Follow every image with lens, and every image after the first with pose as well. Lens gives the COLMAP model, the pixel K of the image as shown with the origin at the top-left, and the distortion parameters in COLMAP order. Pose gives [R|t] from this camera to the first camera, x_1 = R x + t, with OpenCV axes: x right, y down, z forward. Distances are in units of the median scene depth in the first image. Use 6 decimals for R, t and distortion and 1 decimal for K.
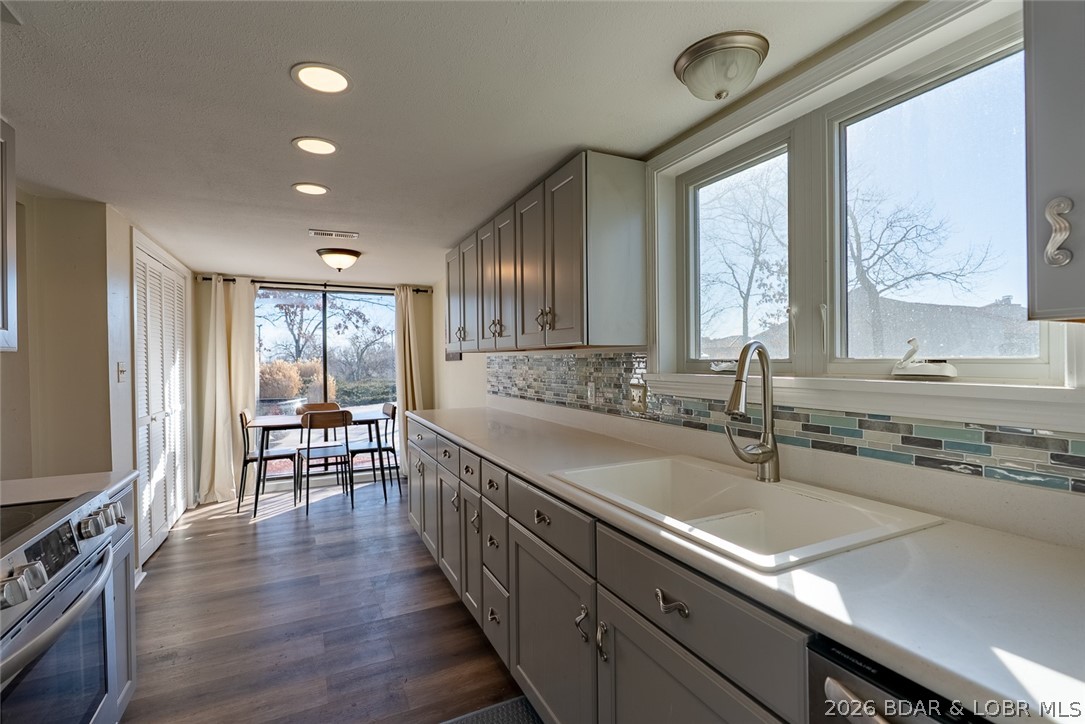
lens RADIAL K [[494.4, 0, 538.2], [0, 494.4, 362.6], [0, 0, 1]] dist [-0.023919, 0.011932]
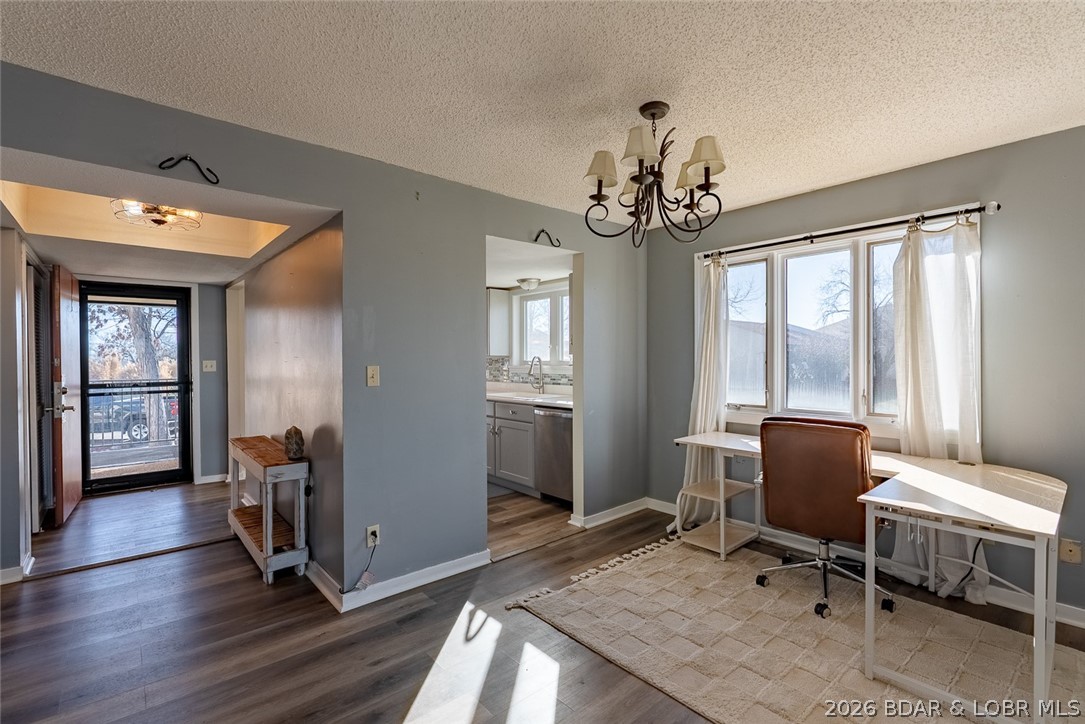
lens RADIAL K [[494.4, 0, 531.3], [0, 494.4, 358.3], [0, 0, 1]] dist [-0.023919, 0.011932]
pose [[0.969962, 0.007343, 0.243146, -0.164259], [-0.004852, 0.999929, -0.010842, 0.005157], [-0.243208, 0.009336, 0.969929, -0.843503]]
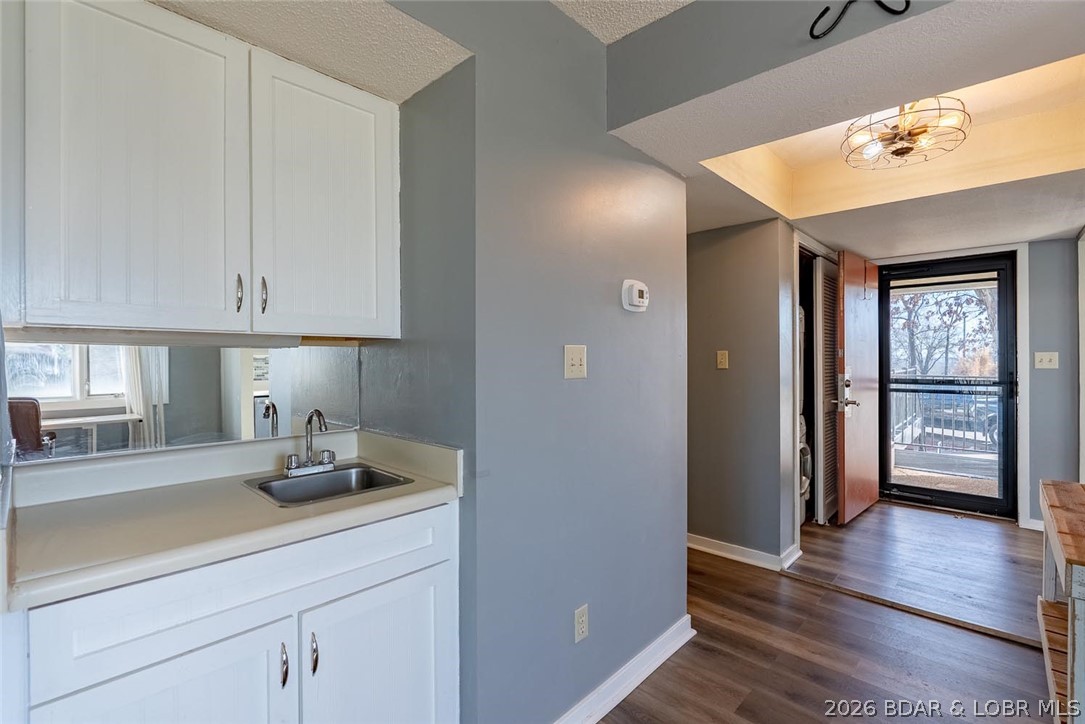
lens RADIAL K [[494.4, 0, 543.0], [0, 494.4, 360.5], [0, 0, 1]] dist [-0.023919, 0.011932]
pose [[0.353202, 0.017991, -0.935374, -0.172733], [-0.011348, 0.999824, 0.014945, 0.012723], [0.935478, 0.005336, 0.353344, -0.547033]]
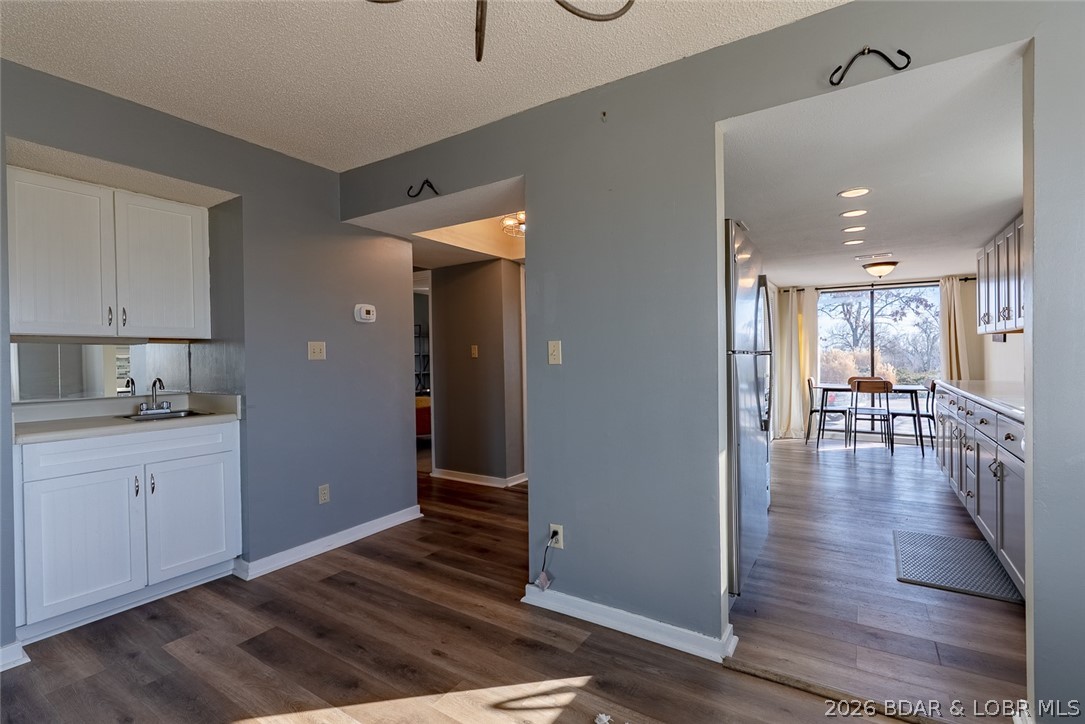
lens RADIAL K [[494.4, 0, 541.8], [0, 494.4, 360.3], [0, 0, 1]] dist [-0.023919, 0.011932]
pose [[0.519652, 0.011803, -0.854296, 0.252868], [0.000917, 0.999896, 0.014372, 0.023172], [0.854377, -0.008252, 0.519587, -0.477181]]
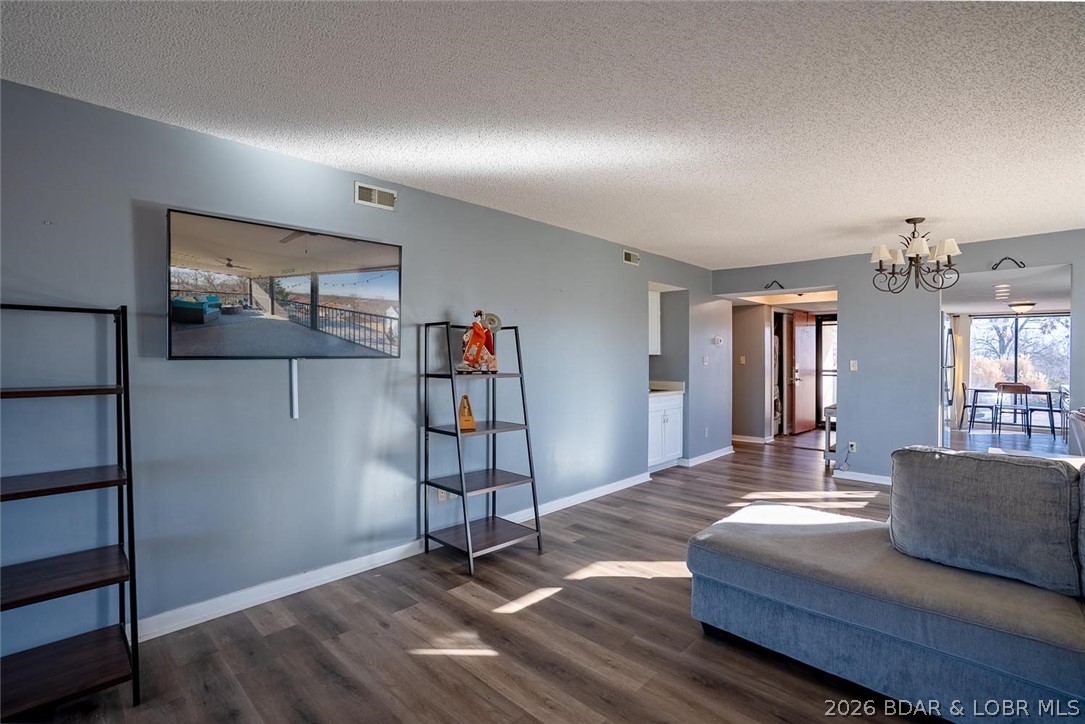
lens RADIAL K [[494.4, 0, 565.6], [0, 494.4, 360.4], [0, 0, 1]] dist [-0.023919, 0.011932]
pose [[0.376421, 0.019765, -0.926238, 0.669440], [-0.013881, 0.999781, 0.015693, -0.000738], [0.926345, 0.006950, 0.376613, -1.322193]]
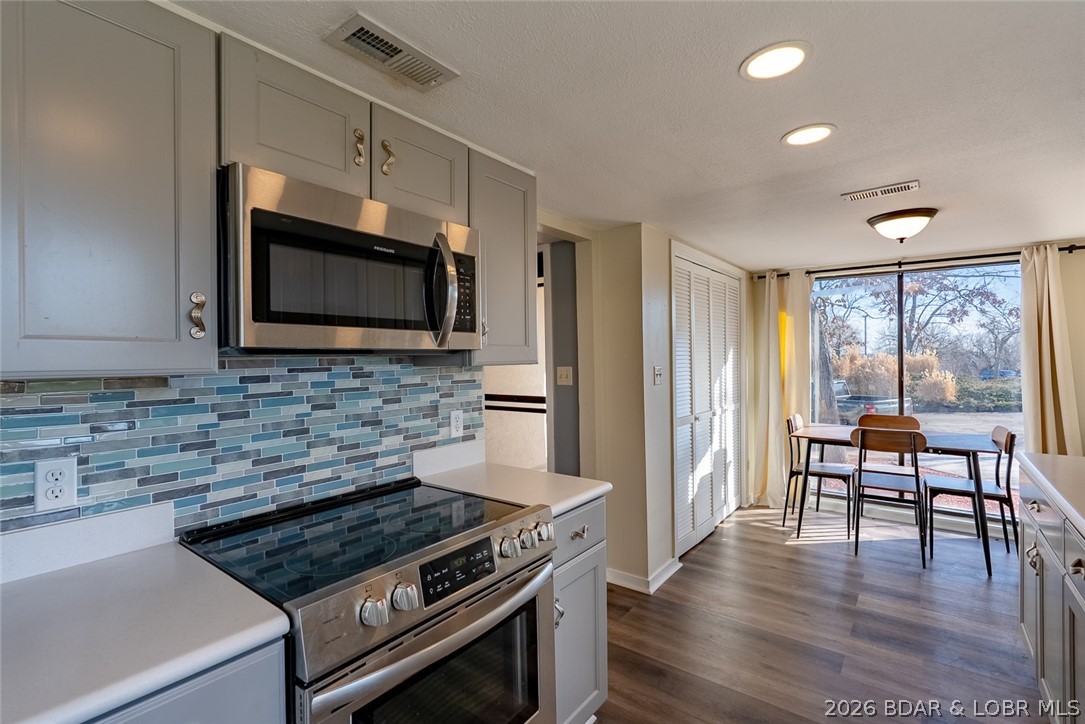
lens RADIAL K [[494.4, 0, 539.0], [0, 494.4, 360.7], [0, 0, 1]] dist [-0.023919, 0.011932]
pose [[0.446239, 0.013571, -0.894811, 0.004907], [-0.001768, 0.999896, 0.014283, -0.018476], [0.894912, -0.004792, 0.446216, 0.178350]]
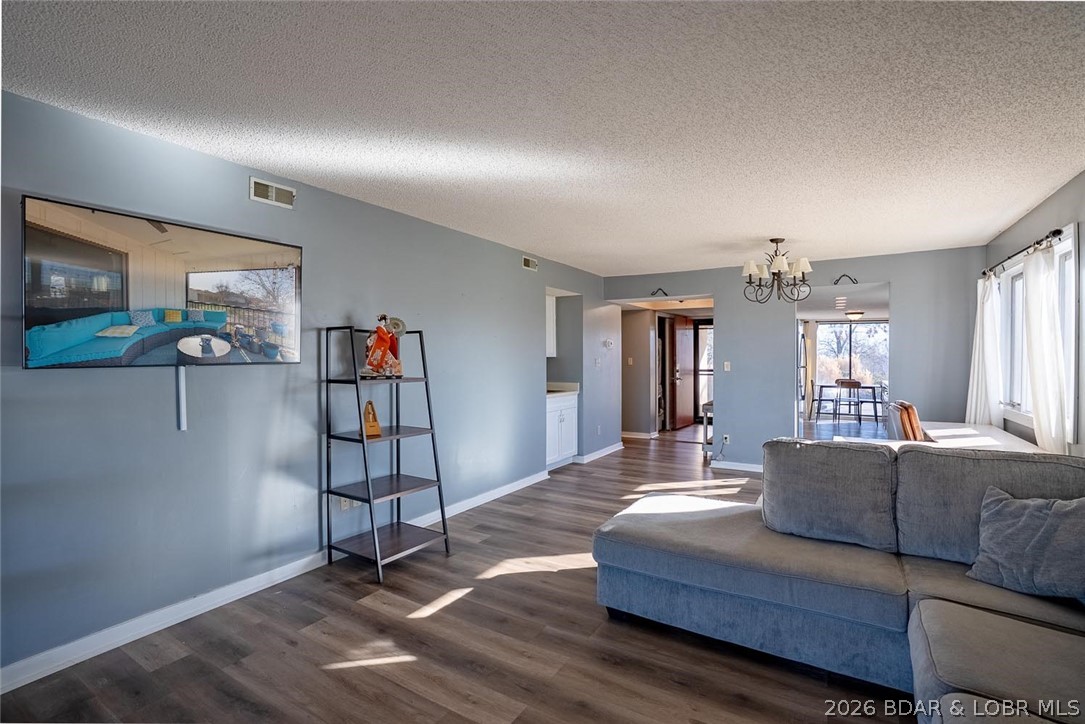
lens RADIAL K [[494.4, 0, 556.0], [0, 494.4, 358.7], [0, 0, 1]] dist [-0.023919, 0.011932]
pose [[0.558783, 0.016916, -0.829141, 0.678857], [-0.014138, 0.999841, 0.010871, -0.008150], [0.829193, 0.005647, 0.558933, -1.359625]]
